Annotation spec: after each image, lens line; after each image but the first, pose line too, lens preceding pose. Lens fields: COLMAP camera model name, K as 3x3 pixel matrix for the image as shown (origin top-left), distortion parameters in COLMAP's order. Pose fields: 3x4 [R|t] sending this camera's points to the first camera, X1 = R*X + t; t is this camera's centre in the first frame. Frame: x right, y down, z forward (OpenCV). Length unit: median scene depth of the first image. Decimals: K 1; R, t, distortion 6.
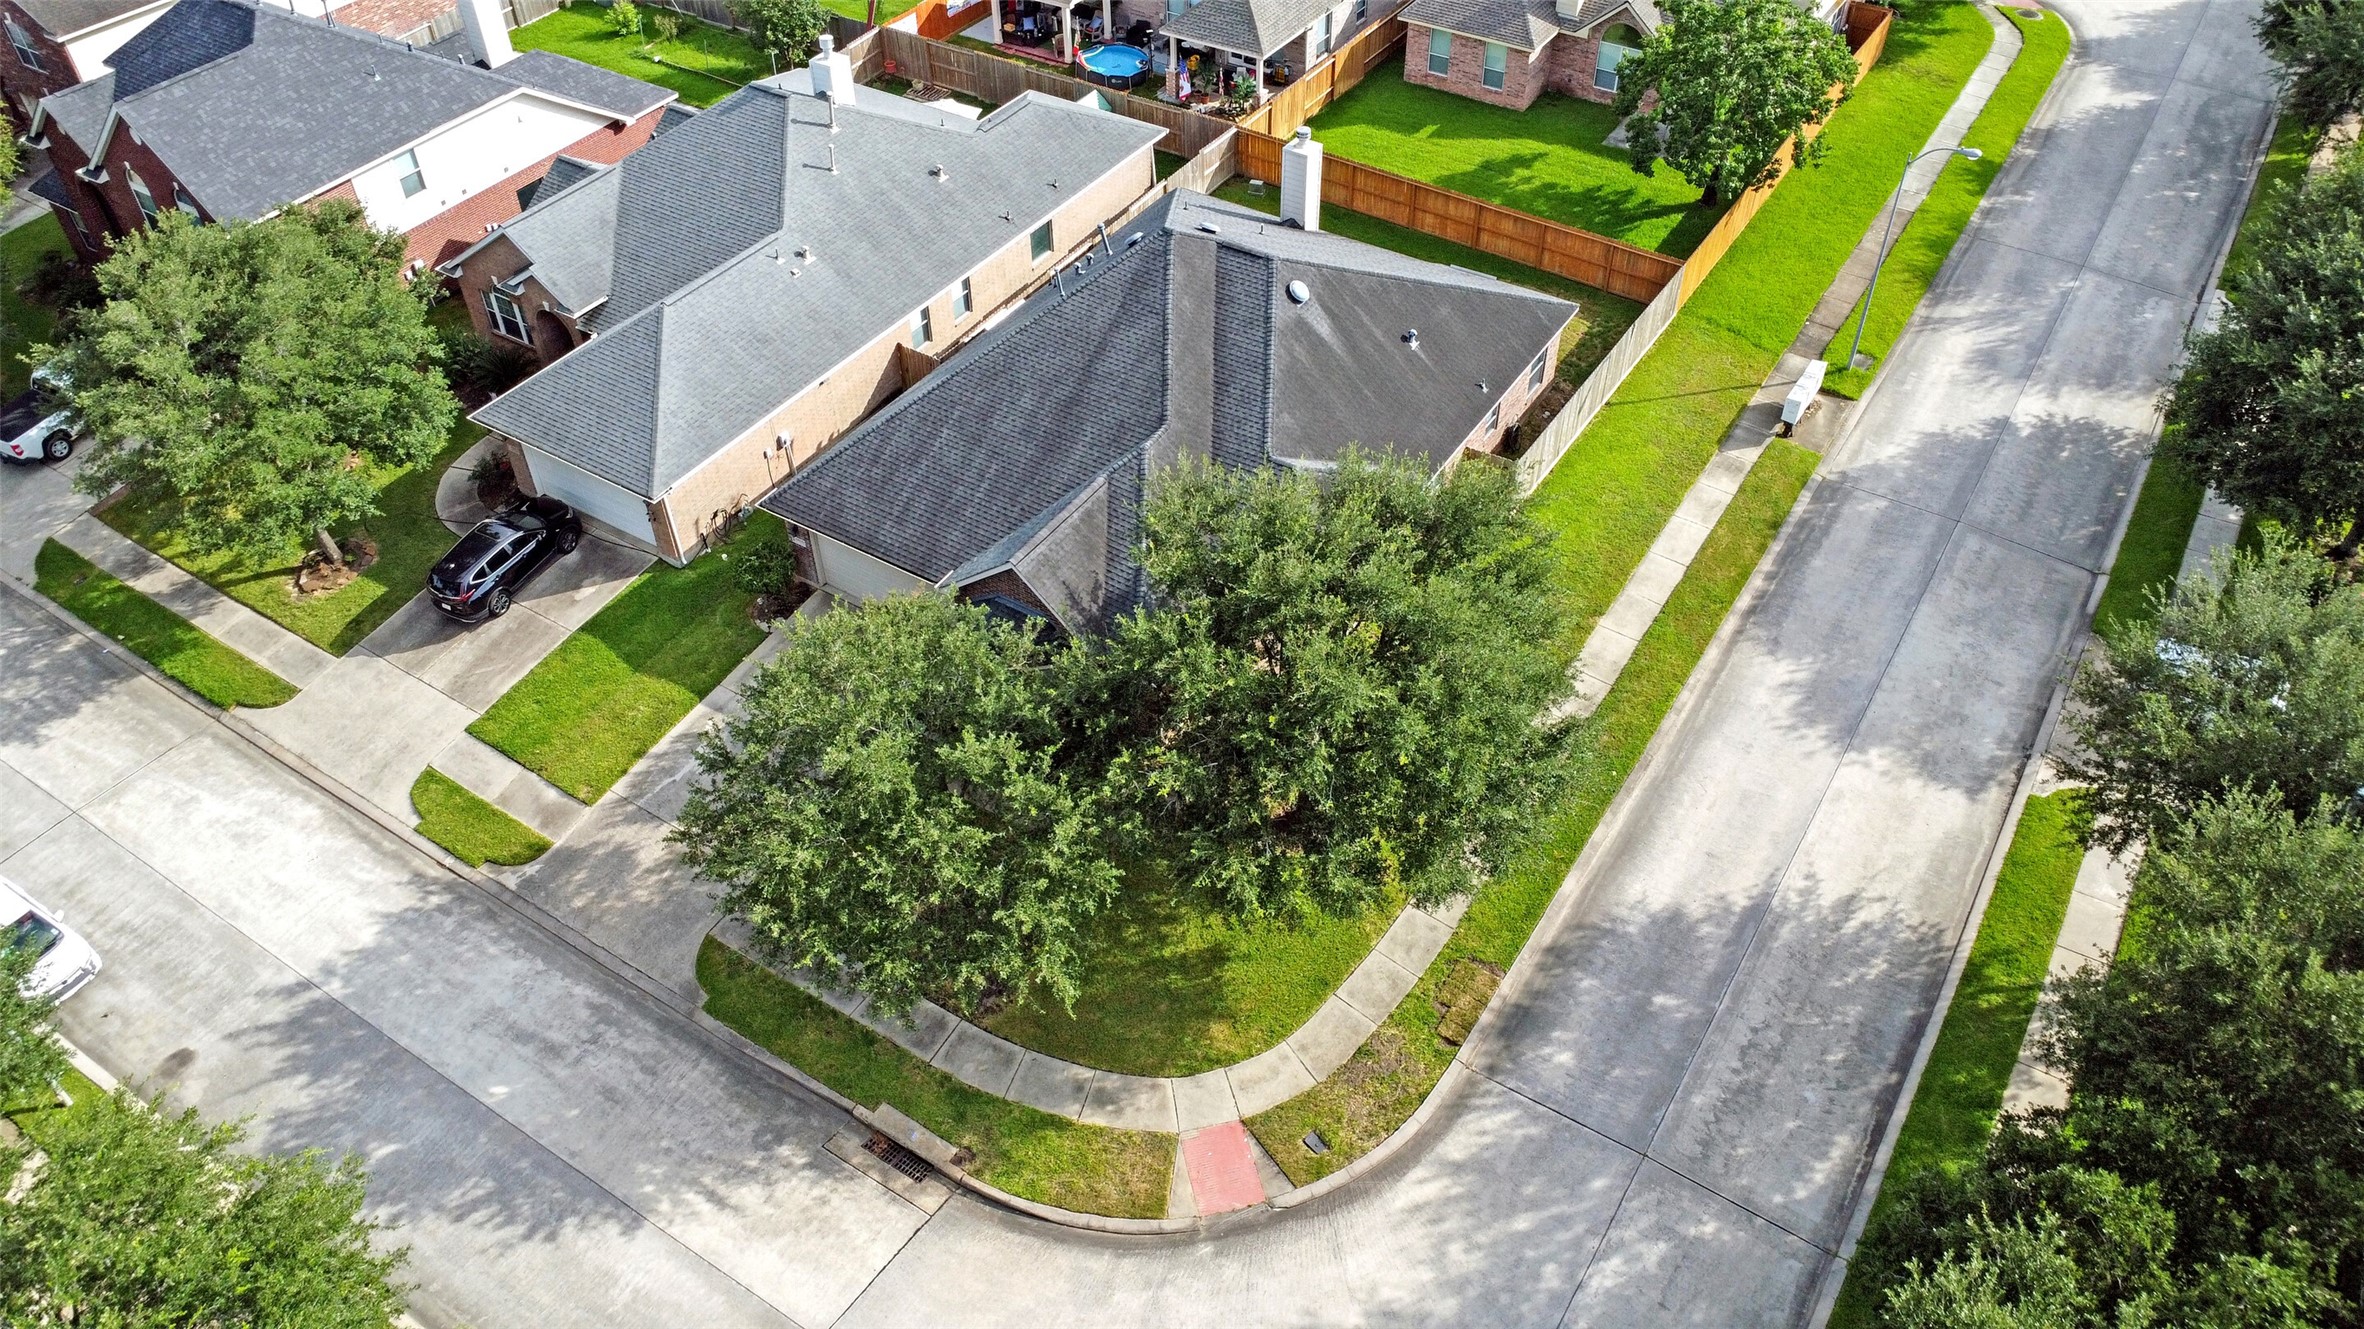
lens RADIAL K [[1691.5, 0, 1182.0], [0, 1691.5, 664.5], [0, 0, 1]] dist [-0.004229, -0.003724]
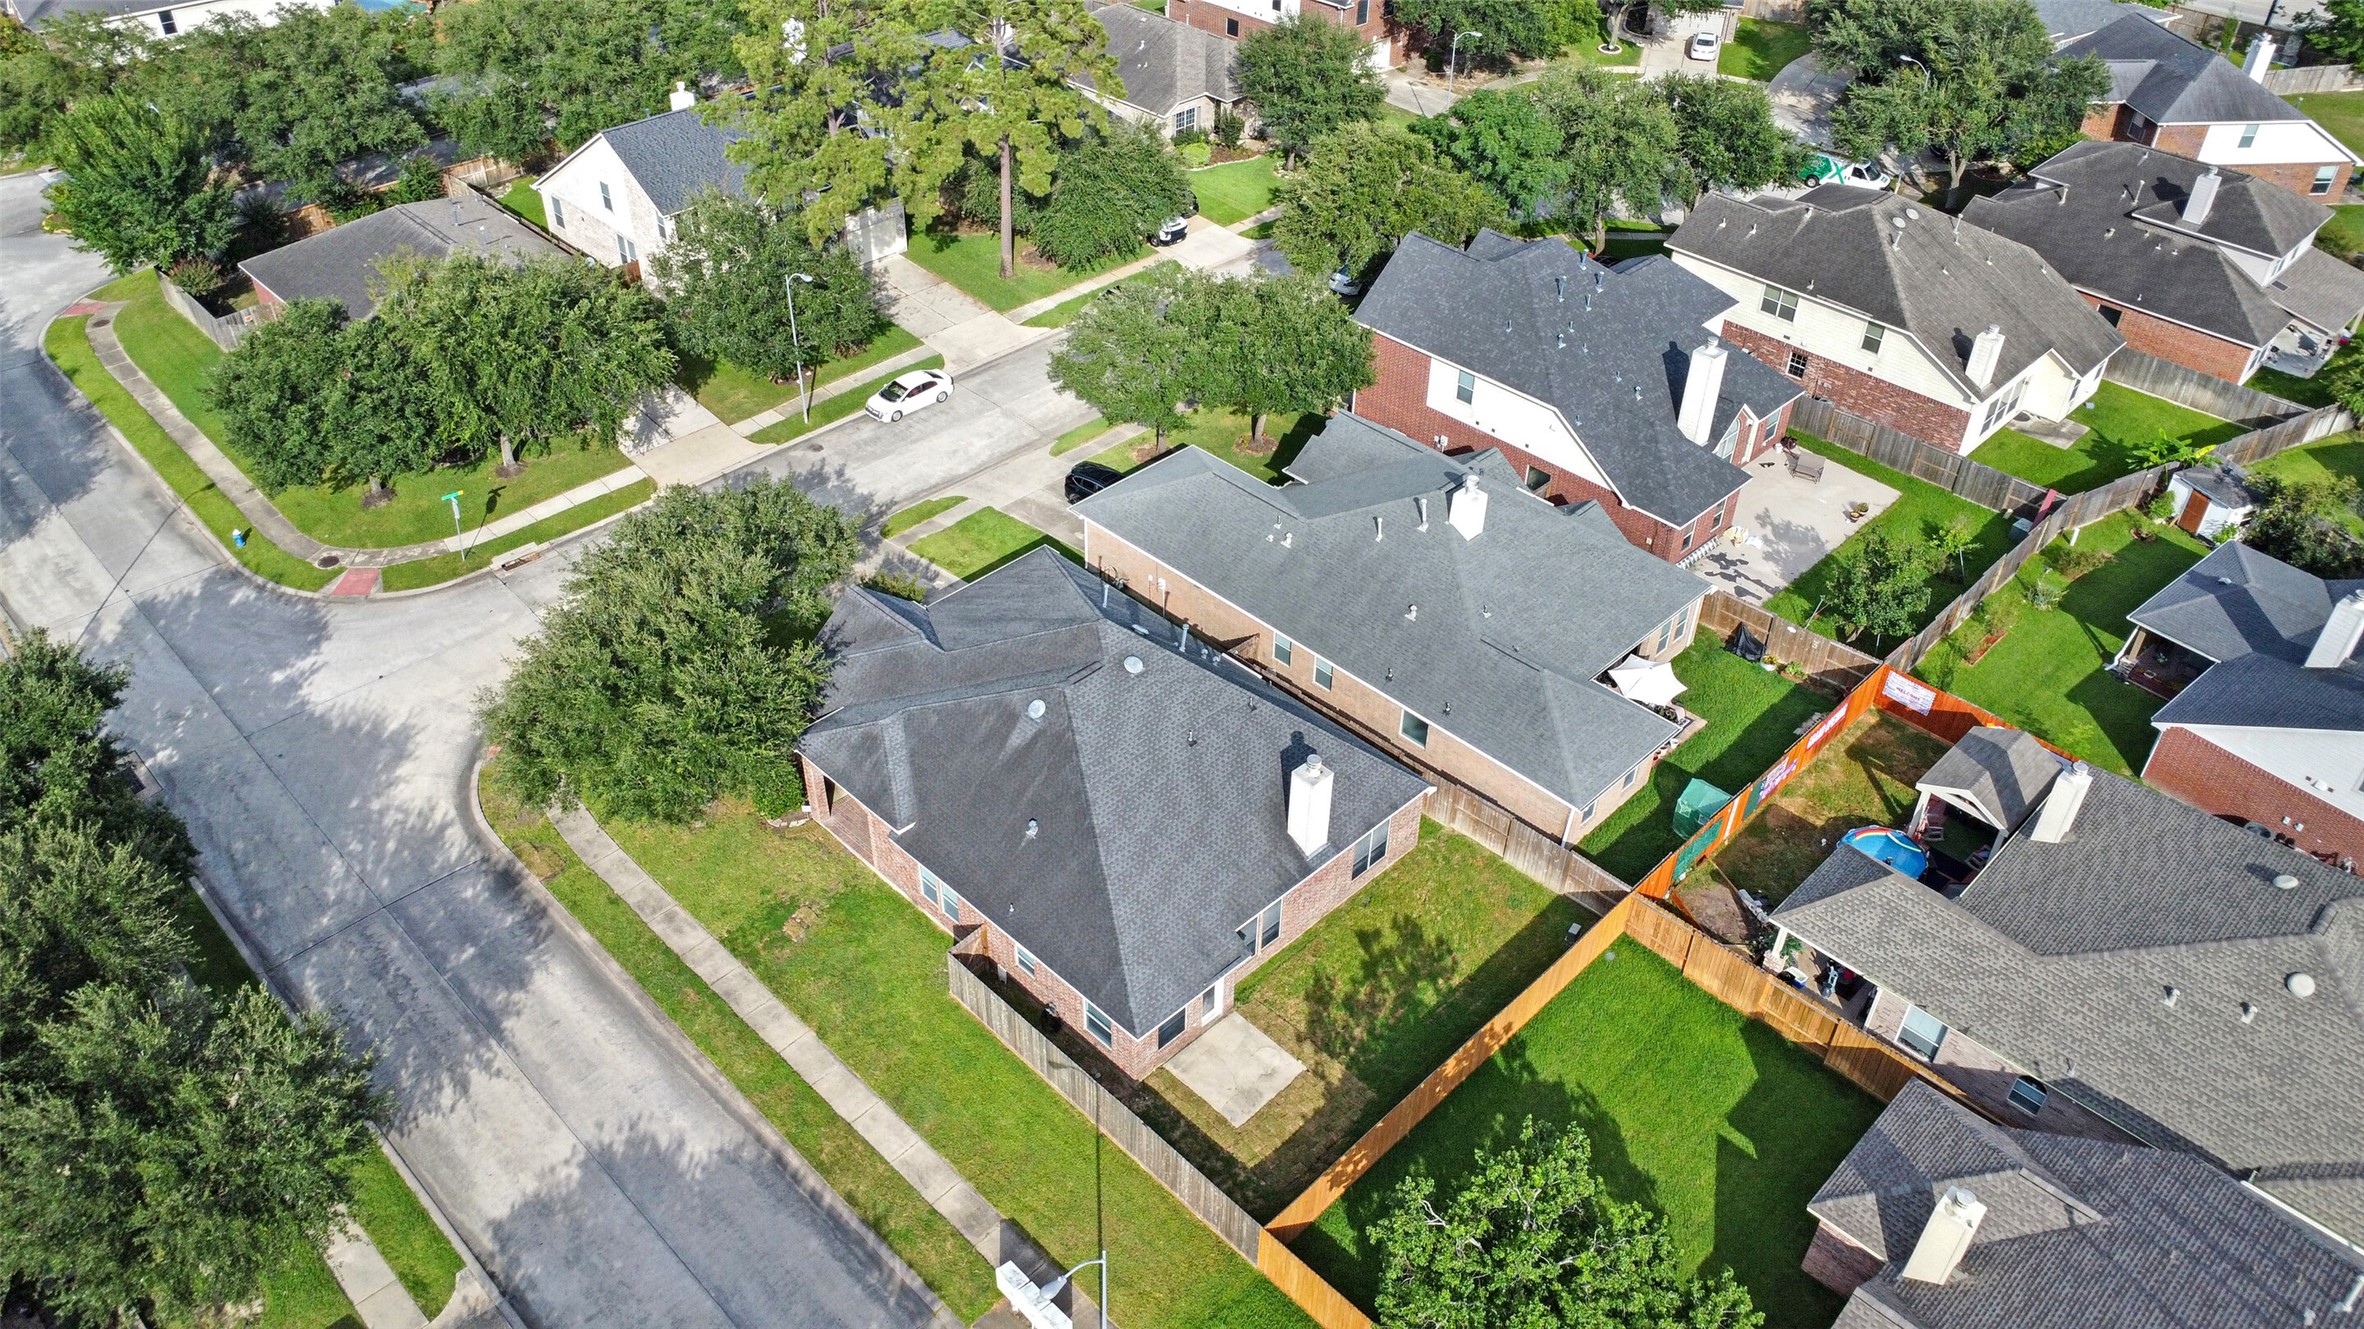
lens RADIAL K [[1691.5, 0, 1182.0], [0, 1691.5, 664.5], [0, 0, 1]] dist [-0.004229, -0.003724]
pose [[-0.215330, 0.611887, -0.761070, 1.004150], [-0.683057, 0.462603, 0.565182, -1.052697], [0.697901, 0.641555, 0.318342, 0.724645]]
